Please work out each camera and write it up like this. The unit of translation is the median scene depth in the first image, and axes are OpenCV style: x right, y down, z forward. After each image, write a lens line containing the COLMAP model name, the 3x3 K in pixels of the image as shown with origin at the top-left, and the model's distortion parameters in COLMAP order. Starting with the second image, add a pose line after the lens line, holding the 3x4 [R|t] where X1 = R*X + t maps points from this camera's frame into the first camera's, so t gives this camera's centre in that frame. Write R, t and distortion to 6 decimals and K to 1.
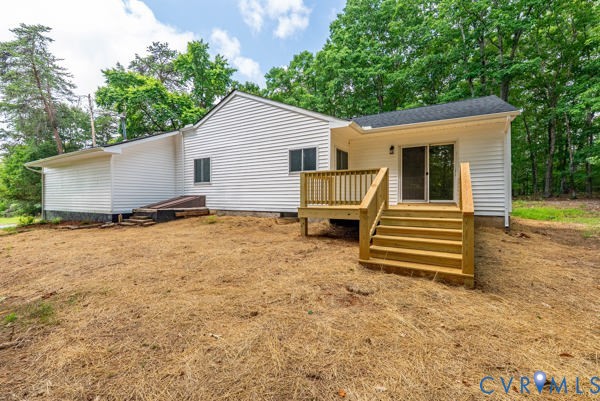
lens RADIAL K [[265.2, 0, 301.1], [0, 265.2, 199.1], [0, 0, 1]] dist [-0.001160, -0.000018]
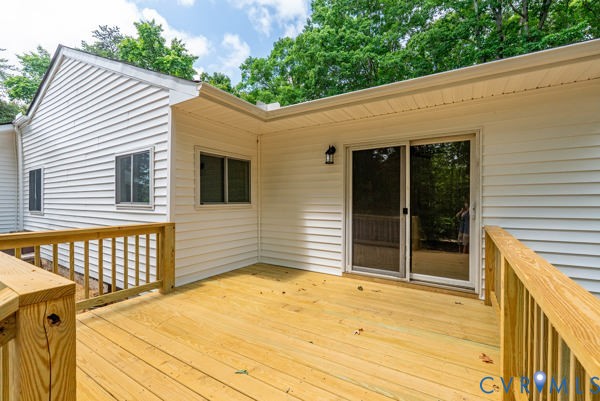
lens RADIAL K [[265.2, 0, 297.9], [0, 265.2, 202.6], [0, 0, 1]] dist [-0.001160, -0.000018]
pose [[0.999630, -0.001106, -0.027190, 0.099841], [0.001268, 0.999982, 0.005915, -0.035601], [0.027183, -0.005948, 0.999613, 0.181121]]
